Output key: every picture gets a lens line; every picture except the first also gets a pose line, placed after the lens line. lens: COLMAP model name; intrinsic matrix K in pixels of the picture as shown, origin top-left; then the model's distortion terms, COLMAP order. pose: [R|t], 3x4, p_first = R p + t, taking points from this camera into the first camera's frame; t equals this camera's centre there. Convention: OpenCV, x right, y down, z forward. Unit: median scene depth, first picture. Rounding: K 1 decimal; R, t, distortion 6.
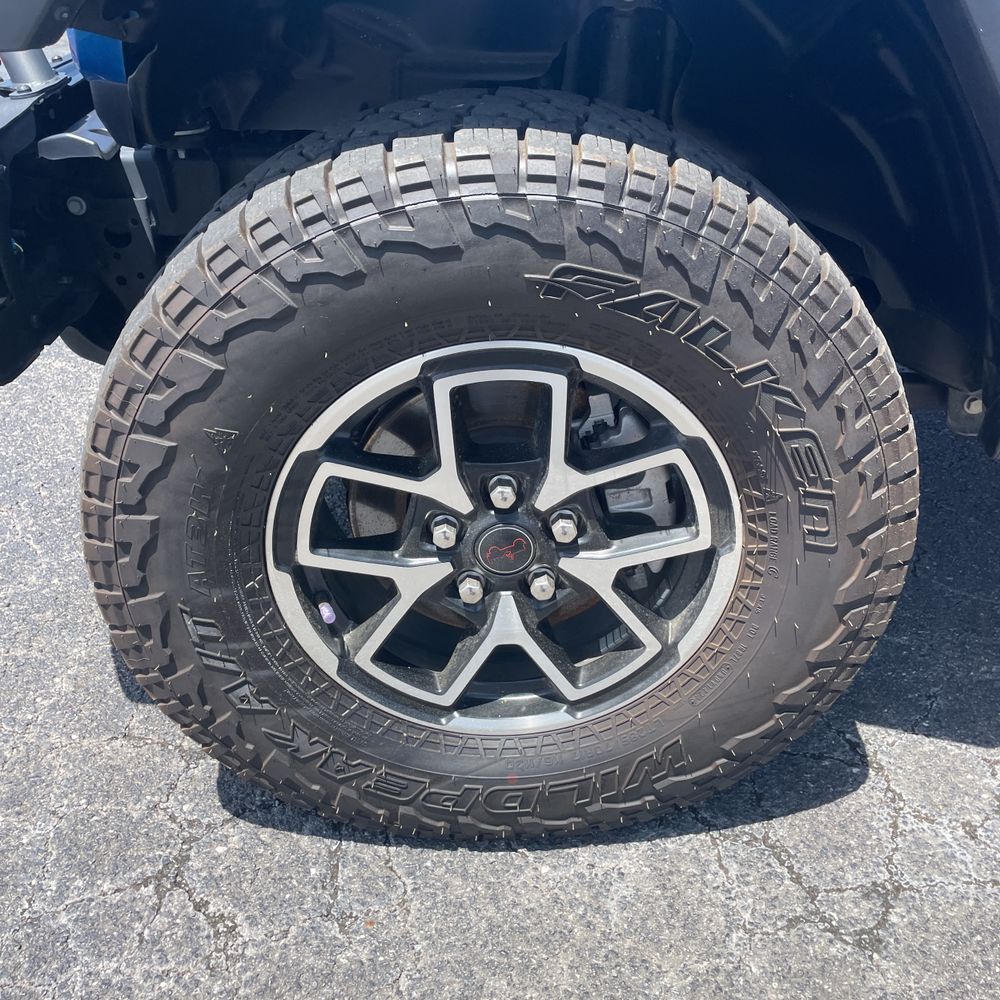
lens RADIAL K [[1003.8, 0, 500.0], [0, 1003.8, 500.0], [0, 0, 1]] dist [0.095346, -0.153202]
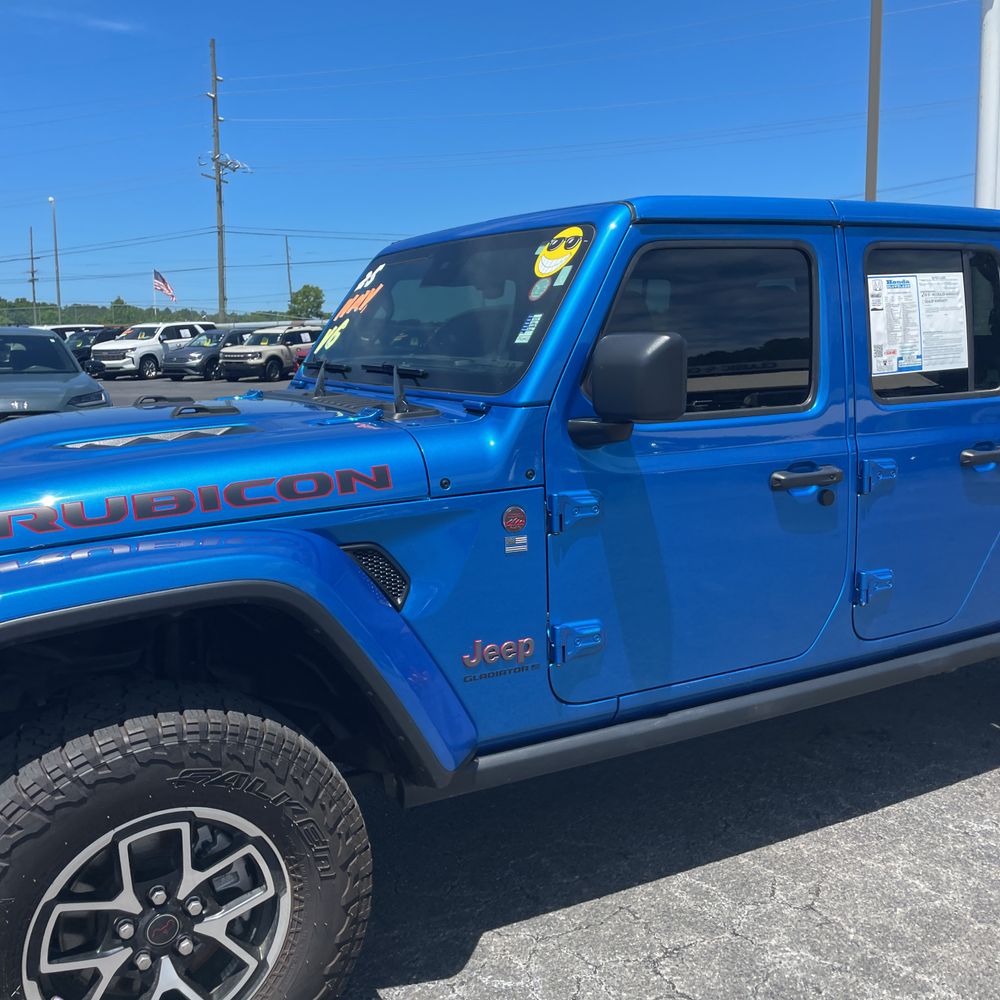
lens RADIAL K [[1007.8, 0, 477.5], [0, 1007.8, 479.6], [0, 0, 1]] dist [0.100049, -0.135573]
pose [[0.879198, -0.092467, 0.467399, -0.298380], [0.263393, 0.911786, -0.315073, 0.044826], [-0.397034, 0.400121, 0.825995, -1.111874]]
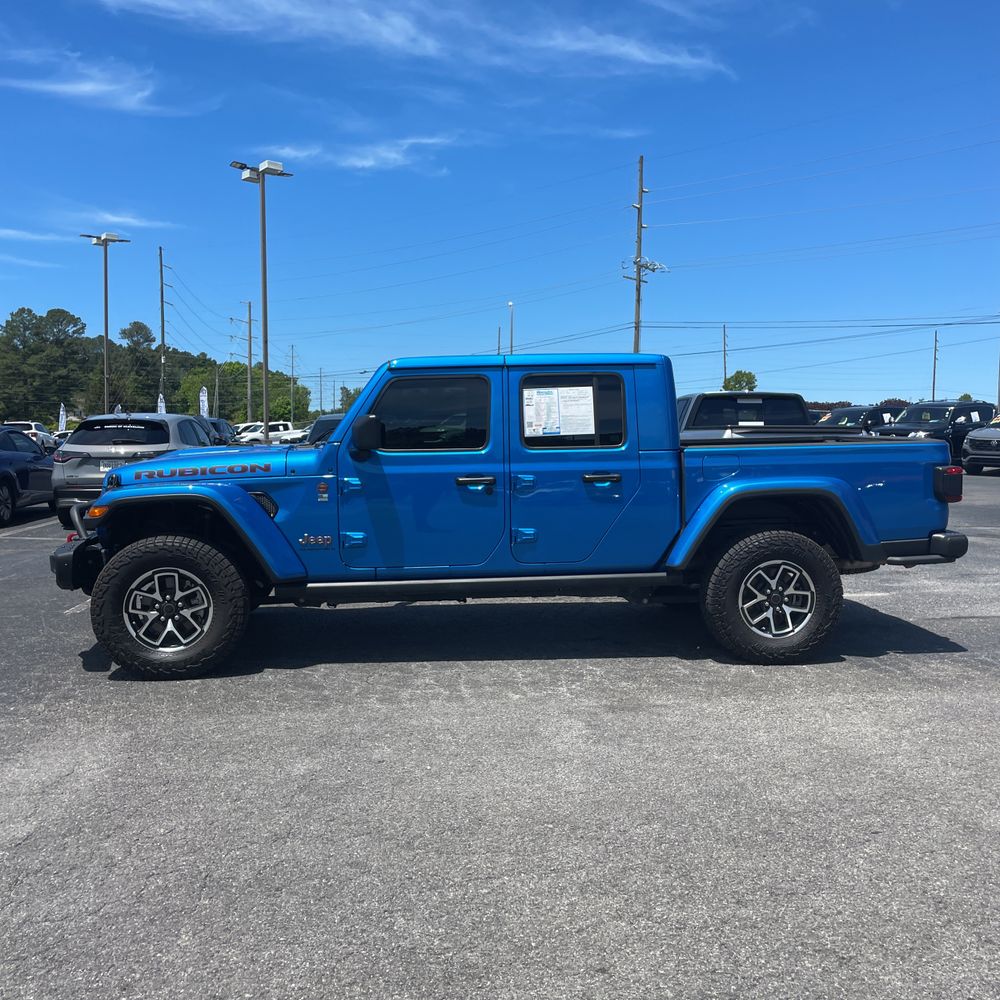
lens RADIAL K [[1018.2, 0, 506.8], [0, 1018.2, 487.6], [0, 0, 1]] dist [0.093860, -0.134746]
pose [[0.996249, -0.028188, 0.081810, 1.476500], [0.062198, 0.890575, -0.450564, 2.214781], [-0.060157, 0.453963, 0.888988, -4.623475]]
